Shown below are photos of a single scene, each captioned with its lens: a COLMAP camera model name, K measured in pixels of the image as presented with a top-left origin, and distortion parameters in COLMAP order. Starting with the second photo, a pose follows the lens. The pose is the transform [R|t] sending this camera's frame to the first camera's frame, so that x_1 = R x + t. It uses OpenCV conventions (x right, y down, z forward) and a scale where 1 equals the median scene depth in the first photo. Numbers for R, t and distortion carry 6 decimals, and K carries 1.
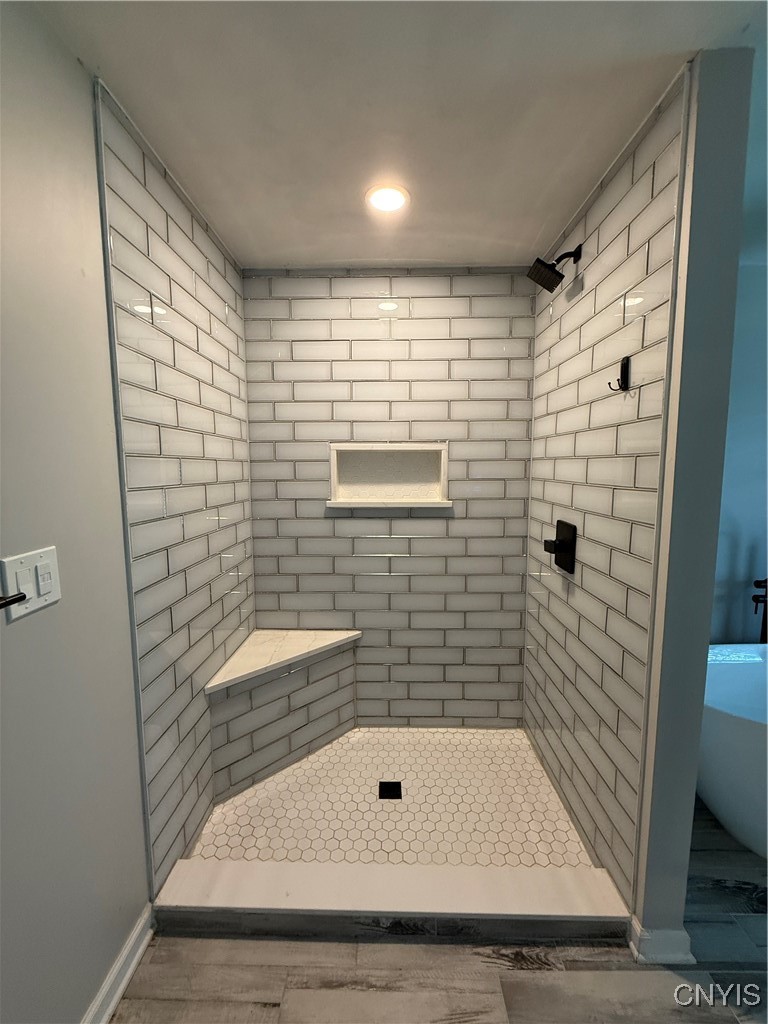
lens RADIAL K [[407.4, 0, 381.5], [0, 407.4, 510.5], [0, 0, 1]] dist [-0.000848, -0.000395]
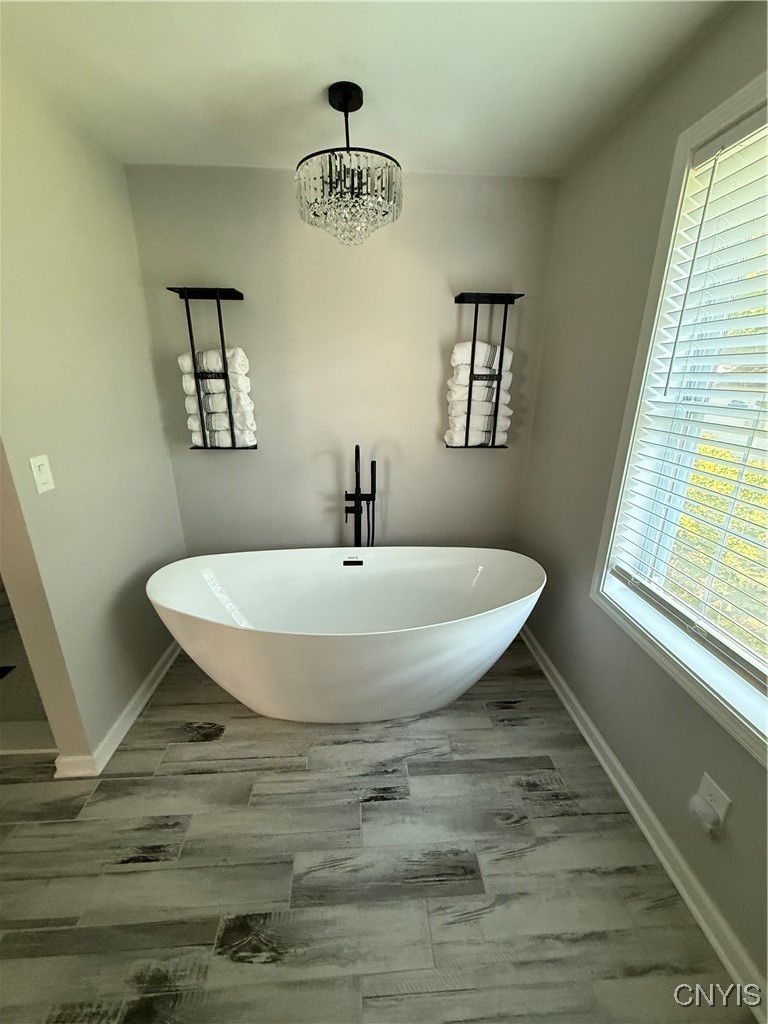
lens RADIAL K [[407.4, 0, 383.7], [0, 407.4, 509.4], [0, 0, 1]] dist [-0.000848, -0.000395]
pose [[0.996982, -0.013103, 0.076517, 0.947864], [-0.003608, 0.976767, 0.214274, -0.028402], [-0.077547, -0.213903, 0.973772, -0.116672]]
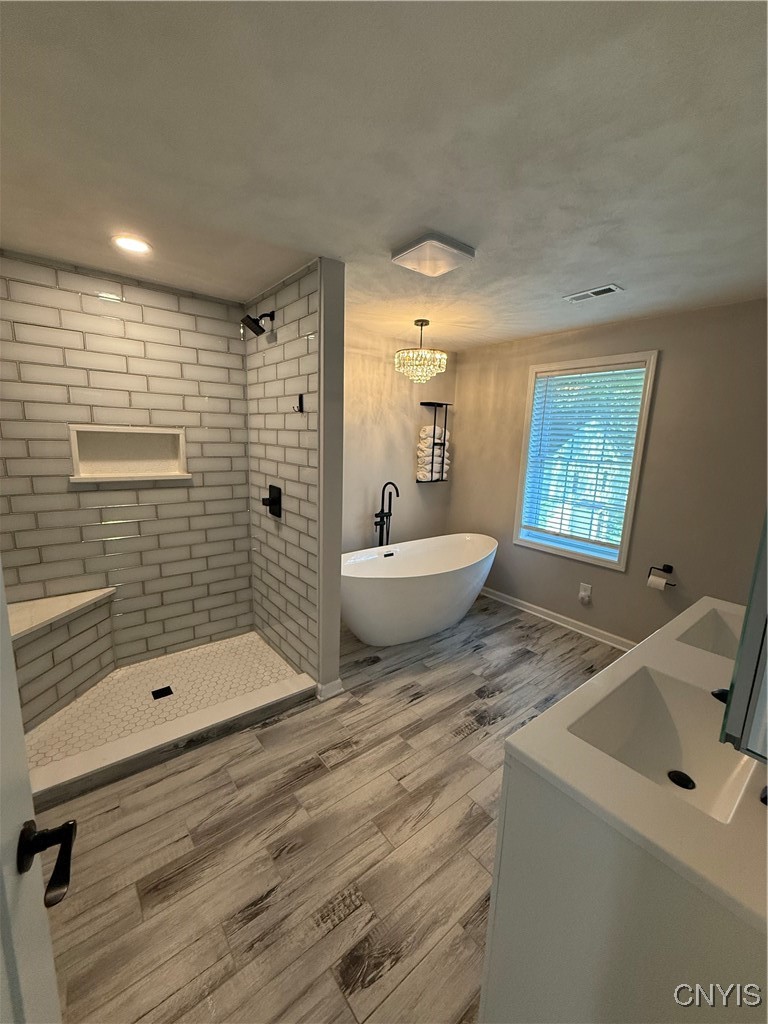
lens RADIAL K [[407.4, 0, 384.6], [0, 407.4, 511.1], [0, 0, 1]] dist [-0.000848, -0.000395]
pose [[0.769191, -0.085637, 0.633254, -0.190263], [0.030123, 0.994737, 0.097932, -0.013856], [-0.638308, -0.056253, 0.767723, -0.410091]]
